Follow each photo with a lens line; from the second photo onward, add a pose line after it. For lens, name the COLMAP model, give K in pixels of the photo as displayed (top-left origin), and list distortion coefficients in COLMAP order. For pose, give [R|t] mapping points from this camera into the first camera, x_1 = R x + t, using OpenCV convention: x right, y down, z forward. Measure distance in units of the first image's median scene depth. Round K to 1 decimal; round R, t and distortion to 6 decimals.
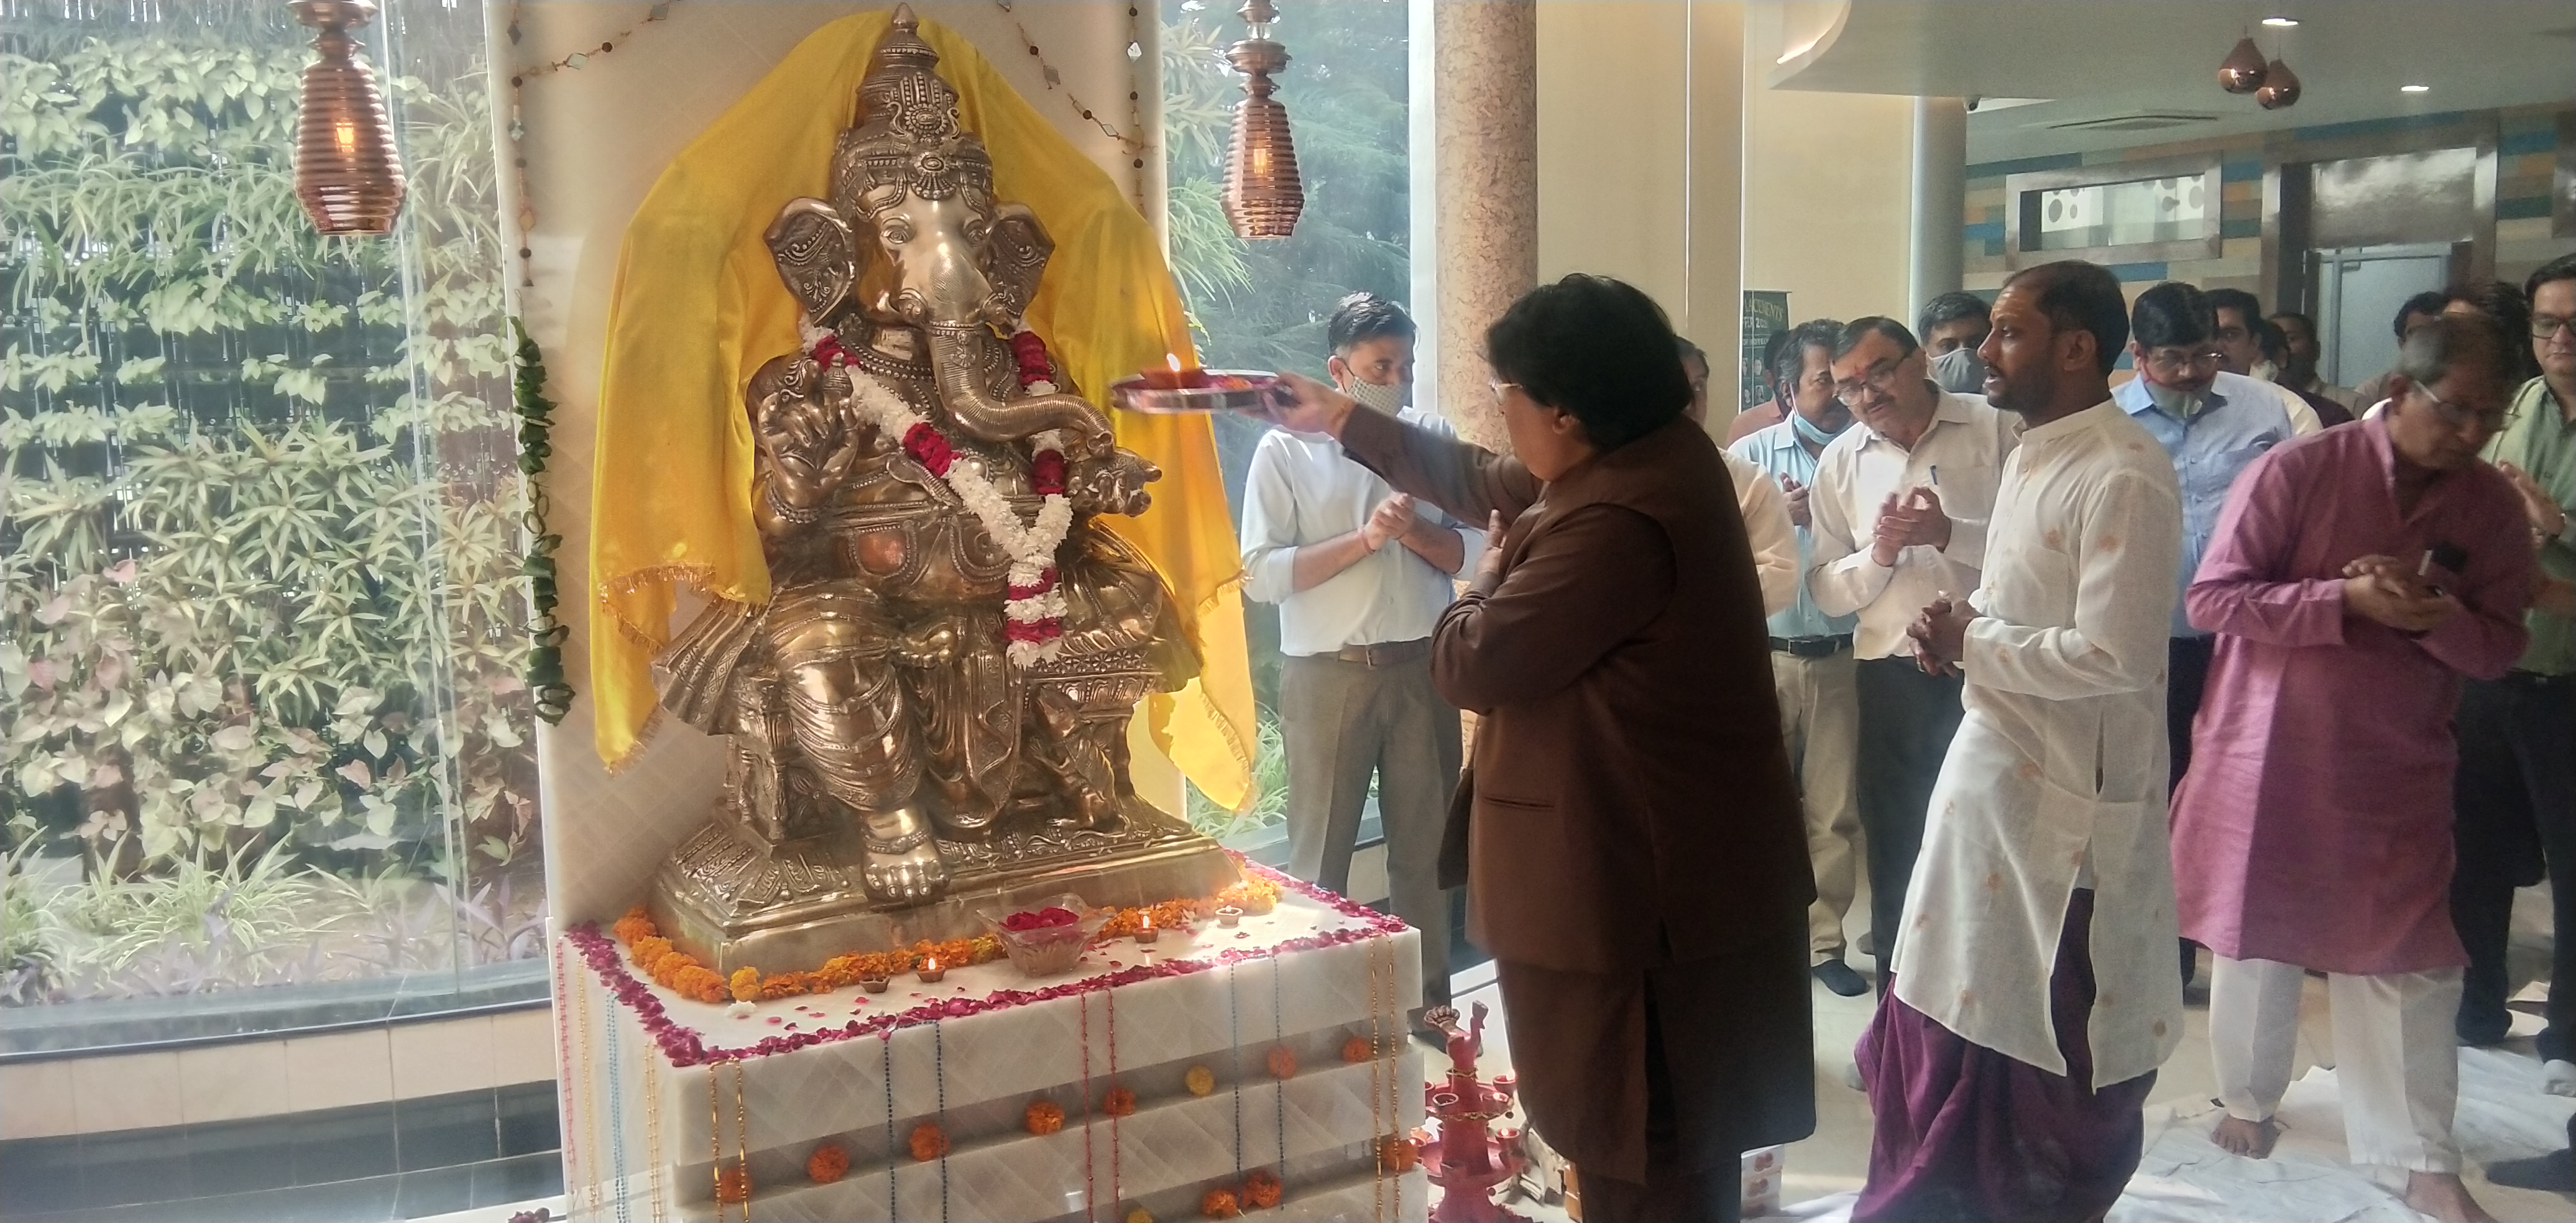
lens RADIAL K [[2051.6, 0, 1296.9], [0, 2051.6, 602.8], [0, 0, 1]] dist [0.111218, -0.177977]
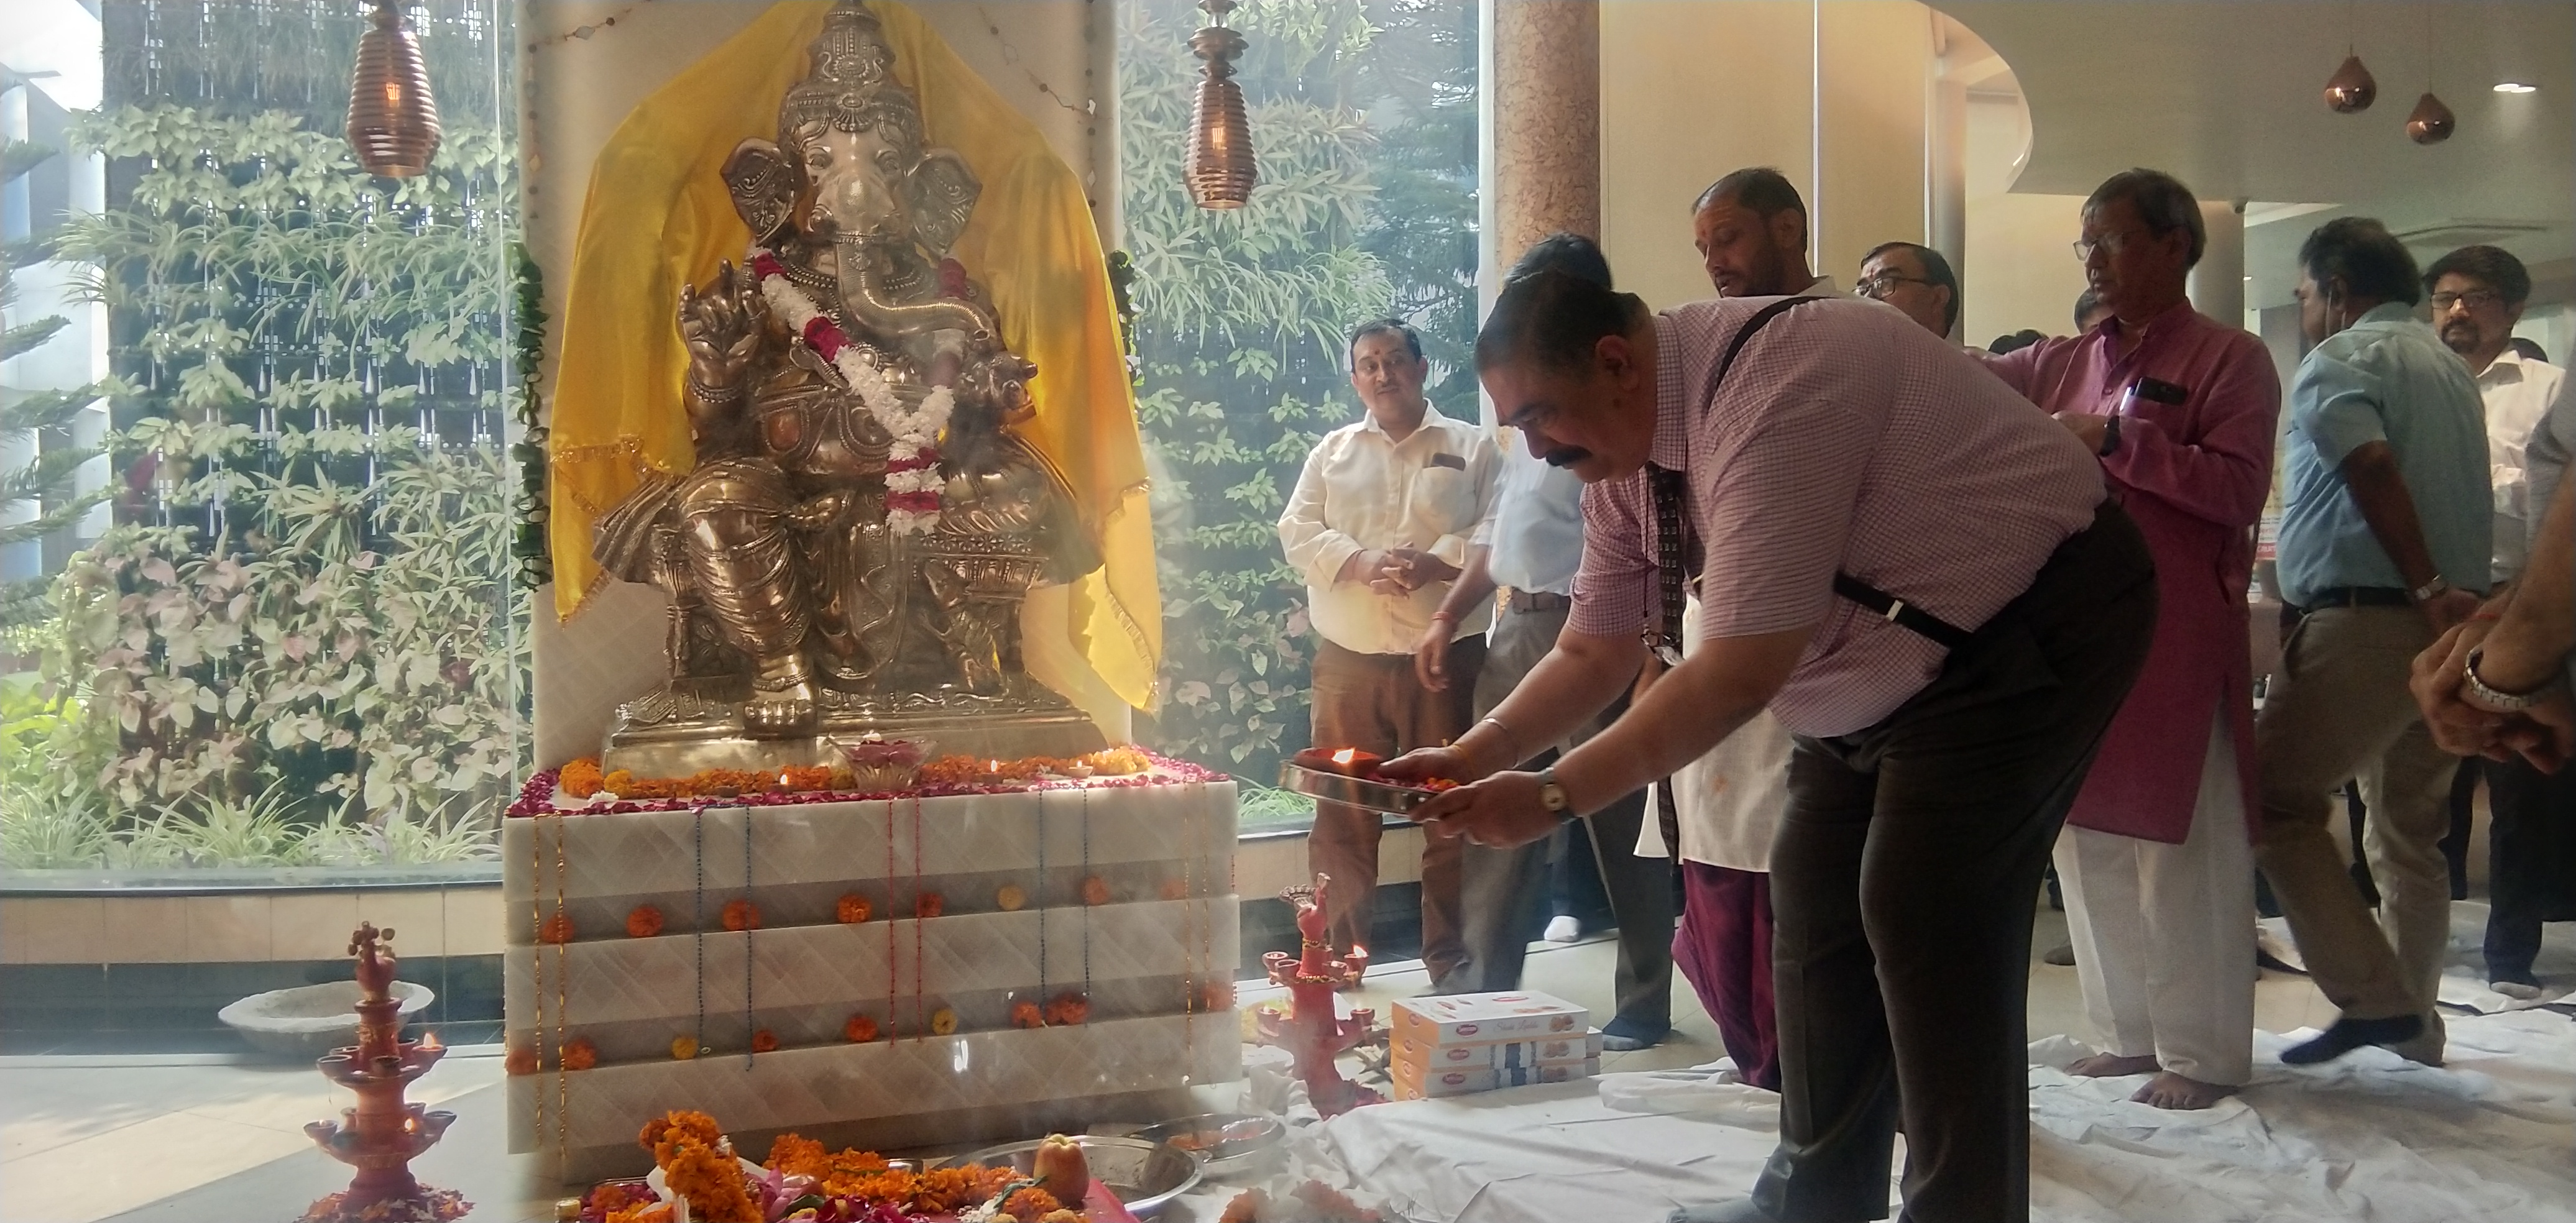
lens RADIAL K [[2040.7, 0, 1292.2], [0, 2040.7, 597.2], [0, 0, 1]] dist [0.119032, -0.191515]
pose [[0.978699, 0.013694, -0.204841, 0.240782], [-0.034559, 0.994524, -0.098627, 0.132505], [0.202369, 0.103605, 0.973814, -0.032295]]
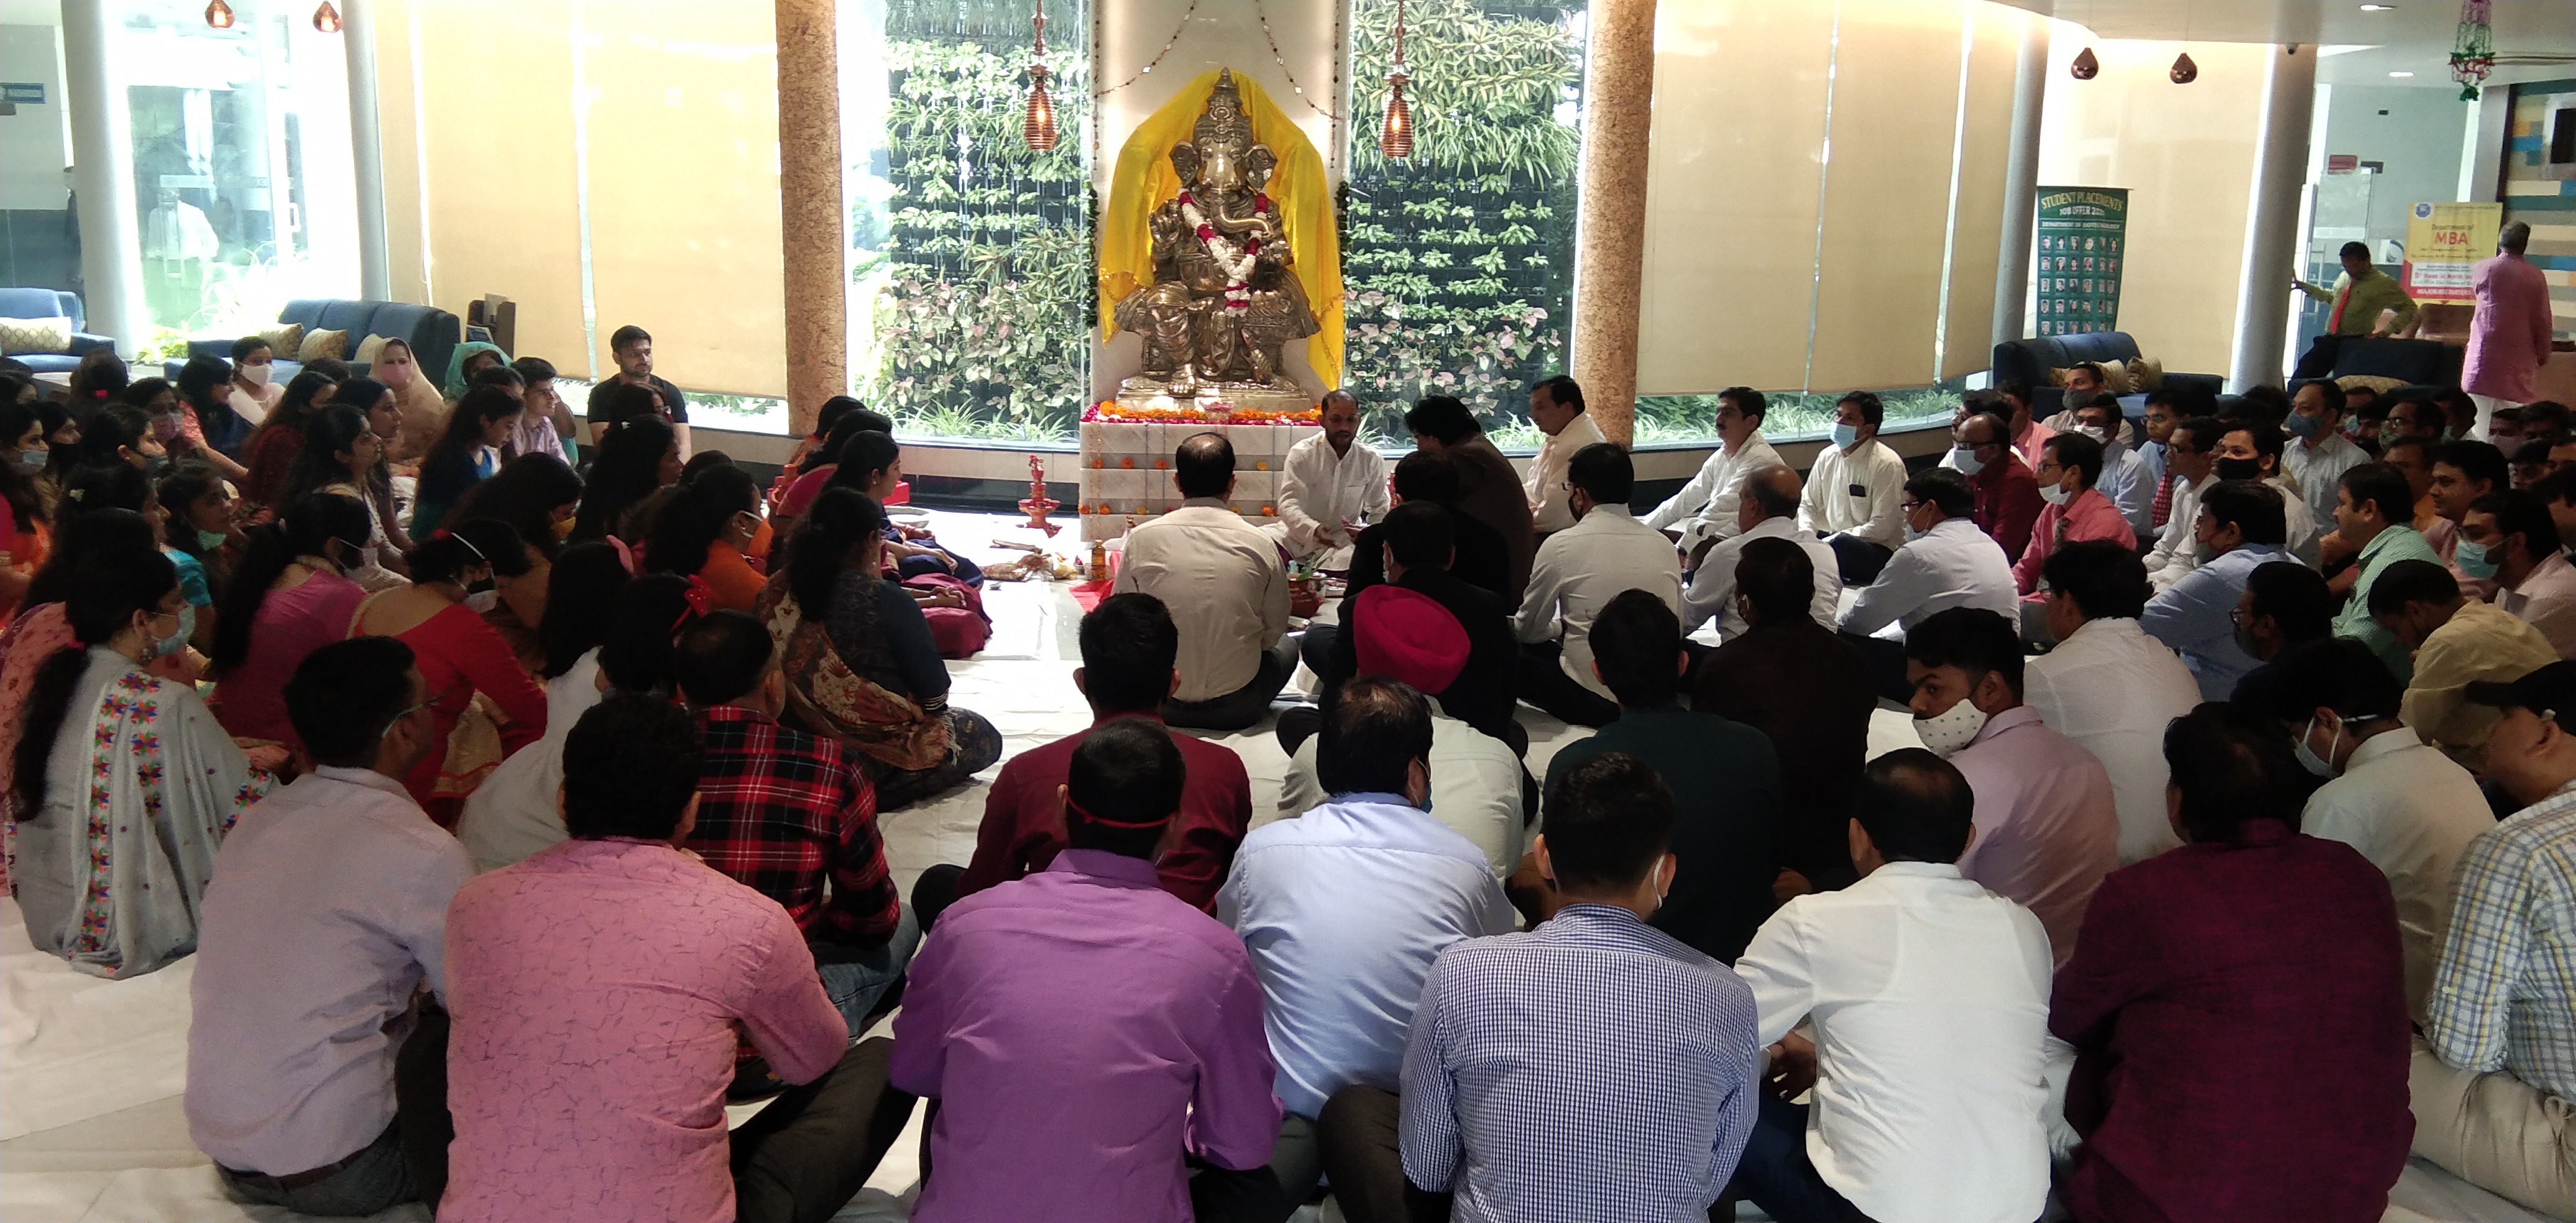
lens RADIAL K [[1914.7, 0, 1302.5], [0, 1914.7, 607.4], [0, 0, 1]] dist [0.121169, -0.141071]
pose [[0.898681, 0.130931, -0.418604, 0.846417], [-0.098460, 0.990268, 0.098359, 0.120831], [0.427408, -0.047178, 0.902827, -1.014313]]
